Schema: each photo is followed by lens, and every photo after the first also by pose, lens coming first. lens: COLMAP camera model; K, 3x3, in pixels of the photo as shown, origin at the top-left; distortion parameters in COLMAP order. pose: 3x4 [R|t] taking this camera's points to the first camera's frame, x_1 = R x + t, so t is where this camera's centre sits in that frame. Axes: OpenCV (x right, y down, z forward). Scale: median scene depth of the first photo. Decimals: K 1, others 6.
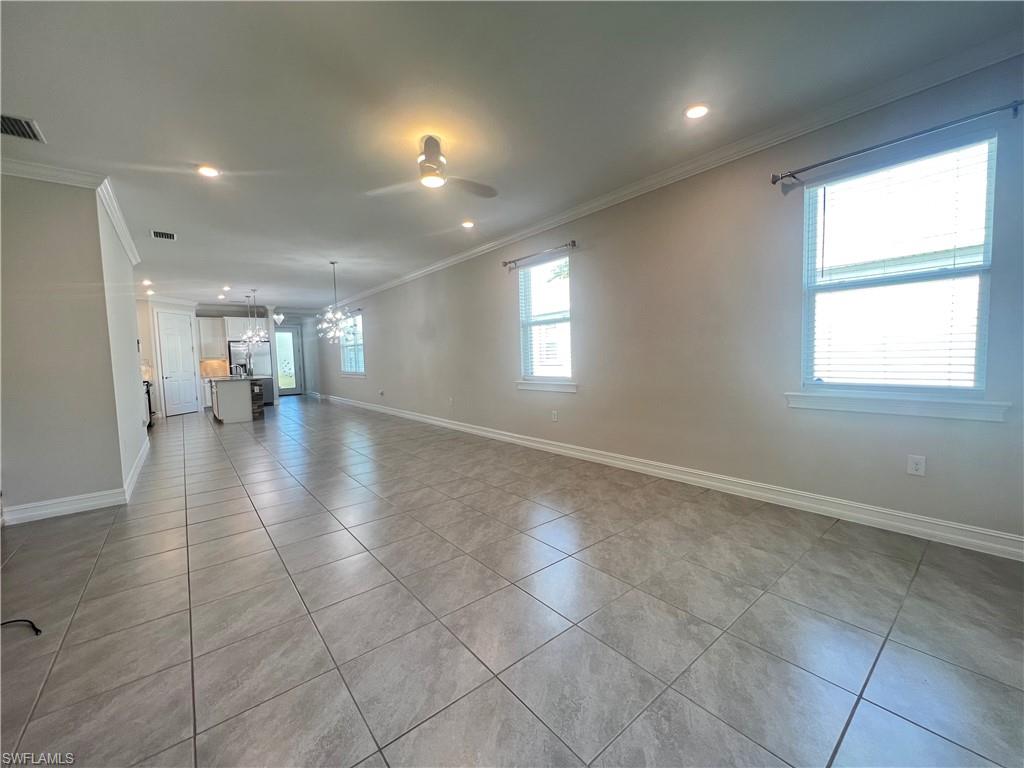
lens RADIAL K [[410.3, 0, 510.6], [0, 410.3, 388.7], [0, 0, 1]] dist [-0.001406, 0.000633]
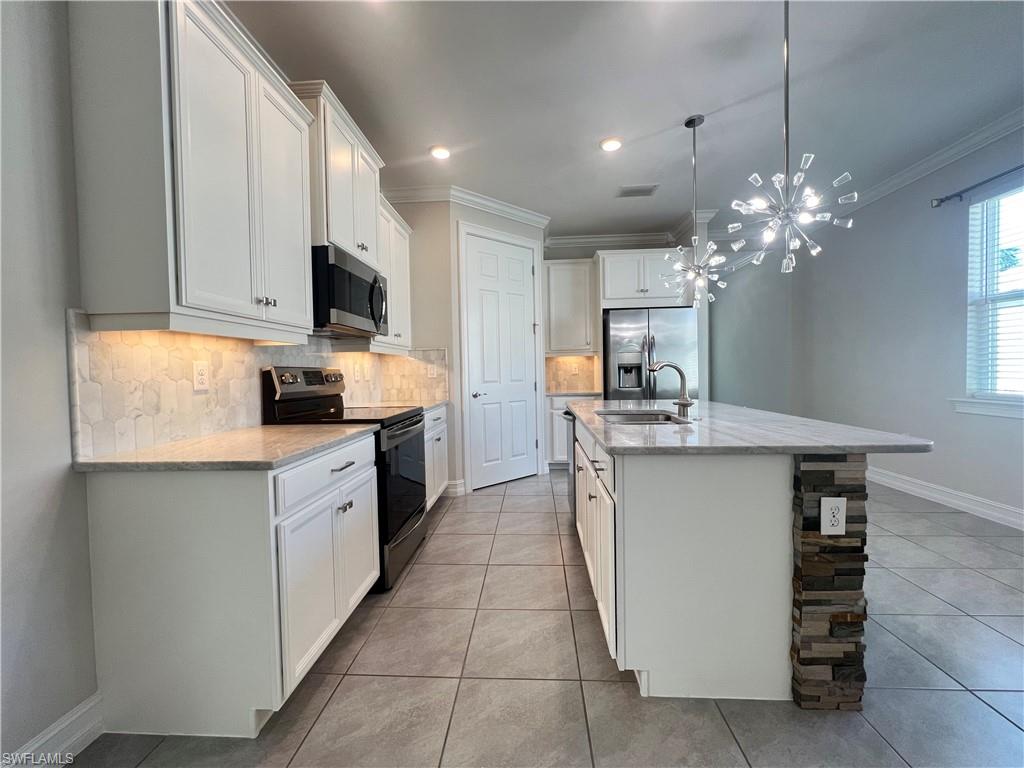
lens RADIAL K [[413.3, 0, 514.6], [0, 413.3, 380.3], [0, 0, 1]] dist [0.000684, -0.000155]
pose [[0.748590, 0.022026, -0.662667, -0.482897], [-0.045730, 0.998783, -0.018462, -0.033069], [0.661454, 0.044125, 0.748686, 0.638406]]
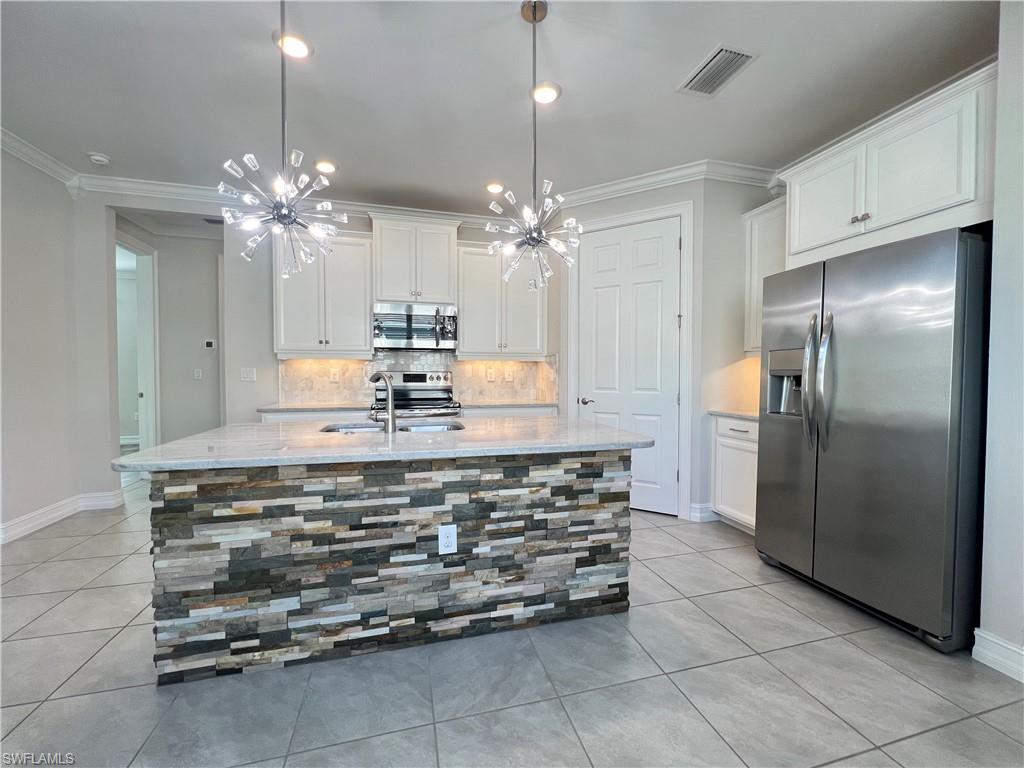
lens RADIAL K [[410.3, 0, 509.6], [0, 410.3, 383.4], [0, 0, 1]] dist [-0.001406, 0.000633]
pose [[-0.403935, 0.048007, -0.913527, -0.409802], [-0.060852, 0.995000, 0.079196, -0.063503], [0.912762, 0.087580, -0.398994, 0.966118]]
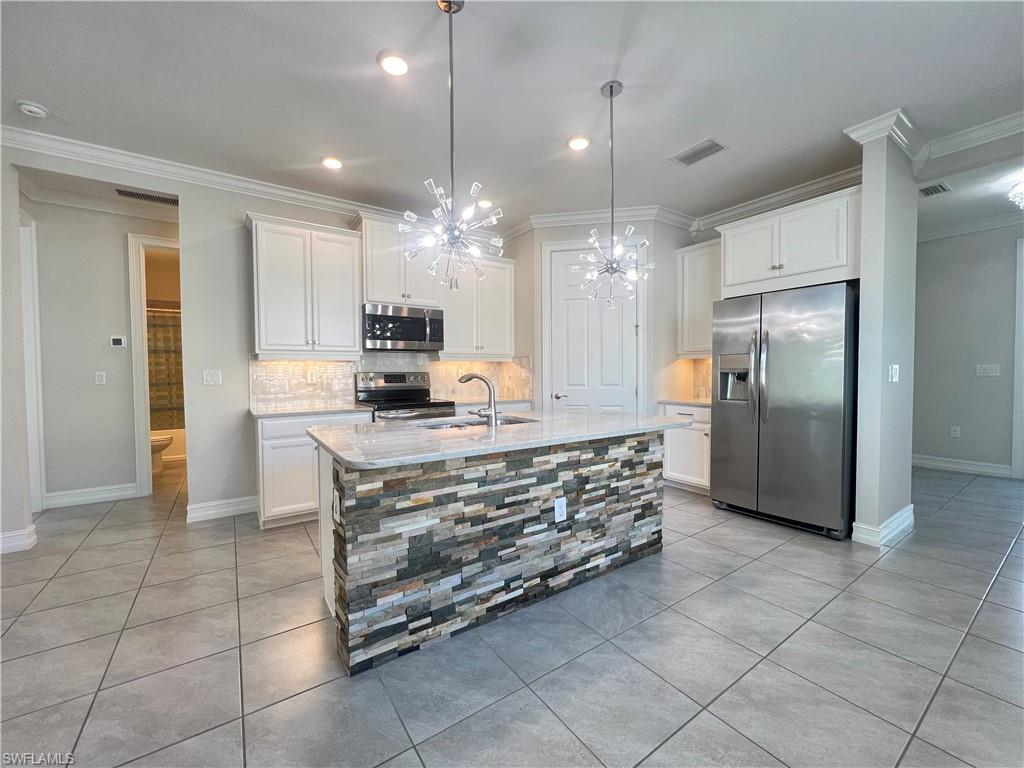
lens RADIAL K [[413.3, 0, 508.5], [0, 413.3, 382.5], [0, 0, 1]] dist [0.000684, -0.000155]
pose [[-0.071845, 0.054386, -0.995932, -0.345792], [-0.065484, 0.996101, 0.059119, -0.059214], [0.995264, 0.069465, -0.068003, 0.866465]]
